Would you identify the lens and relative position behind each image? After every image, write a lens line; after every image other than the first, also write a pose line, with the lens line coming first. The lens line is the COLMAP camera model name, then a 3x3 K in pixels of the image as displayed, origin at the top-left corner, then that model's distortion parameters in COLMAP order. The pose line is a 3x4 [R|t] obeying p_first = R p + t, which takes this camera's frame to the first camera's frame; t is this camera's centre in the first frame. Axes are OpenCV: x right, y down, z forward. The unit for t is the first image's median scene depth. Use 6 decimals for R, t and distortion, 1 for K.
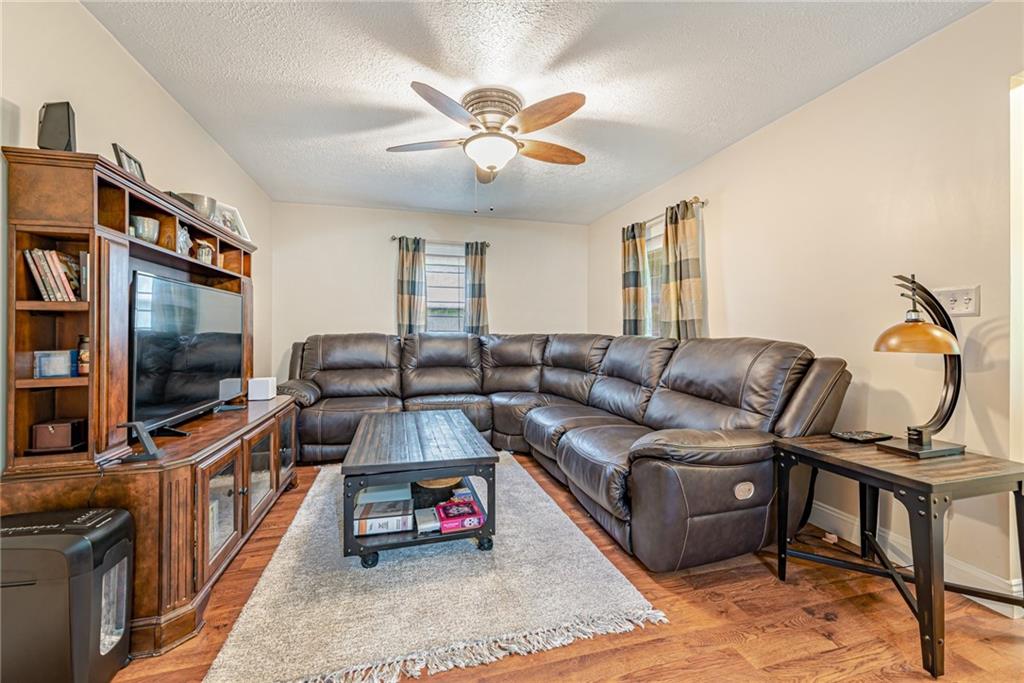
lens RADIAL K [[405.4, 0, 510.9], [0, 405.4, 332.3], [0, 0, 1]] dist [0.004361, -0.000104]
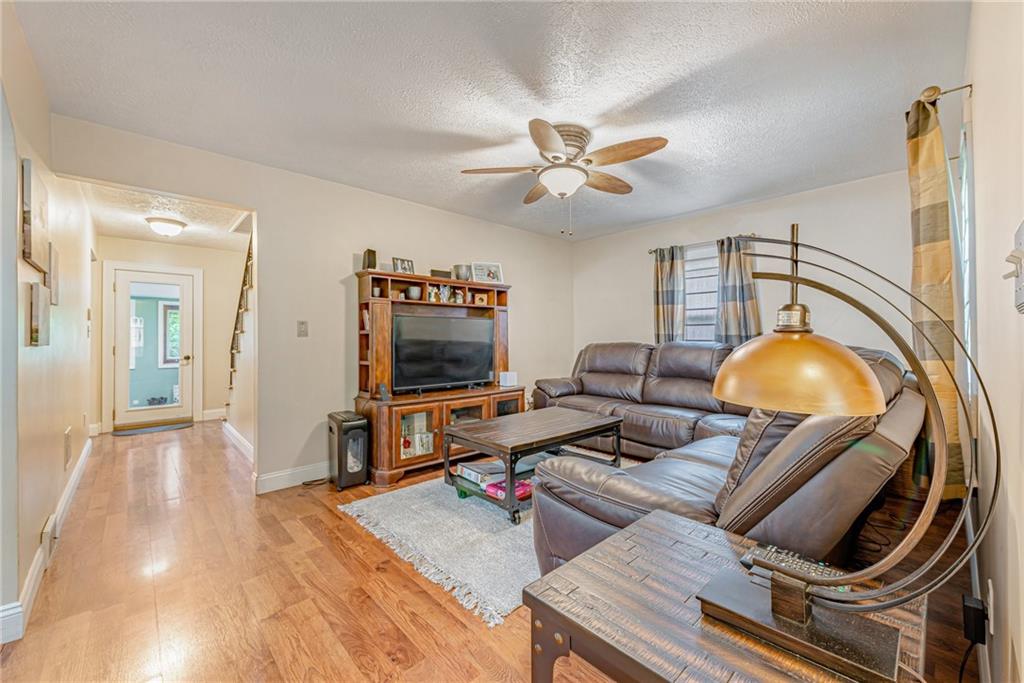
lens RADIAL K [[405.4, 0, 515.9], [0, 405.4, 337.6], [0, 0, 1]] dist [0.004361, -0.000104]
pose [[0.475590, -0.003339, -0.879661, 0.541744], [0.000037, 0.999993, -0.003776, -0.008102], [0.879667, 0.001764, 0.475587, 0.230442]]
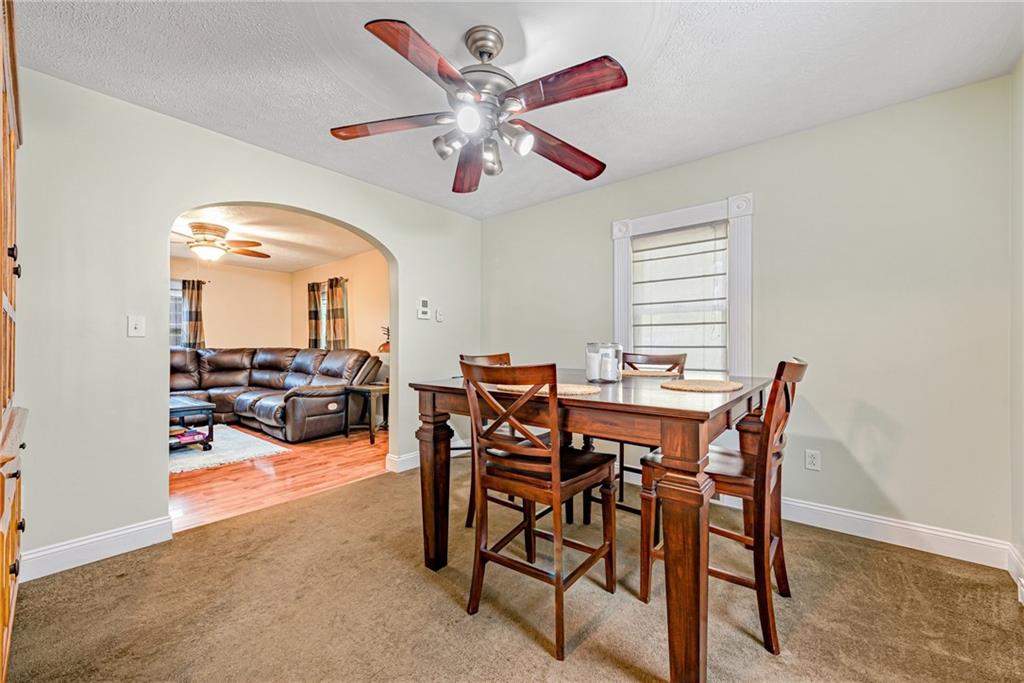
lens RADIAL K [[405.4, 0, 519.2], [0, 405.4, 347.2], [0, 0, 1]] dist [0.004361, -0.000104]
pose [[0.817459, -0.005060, 0.575965, 0.025086], [0.005219, 0.999985, 0.001378, 0.004458], [-0.575963, 0.001879, 0.817474, -0.860735]]
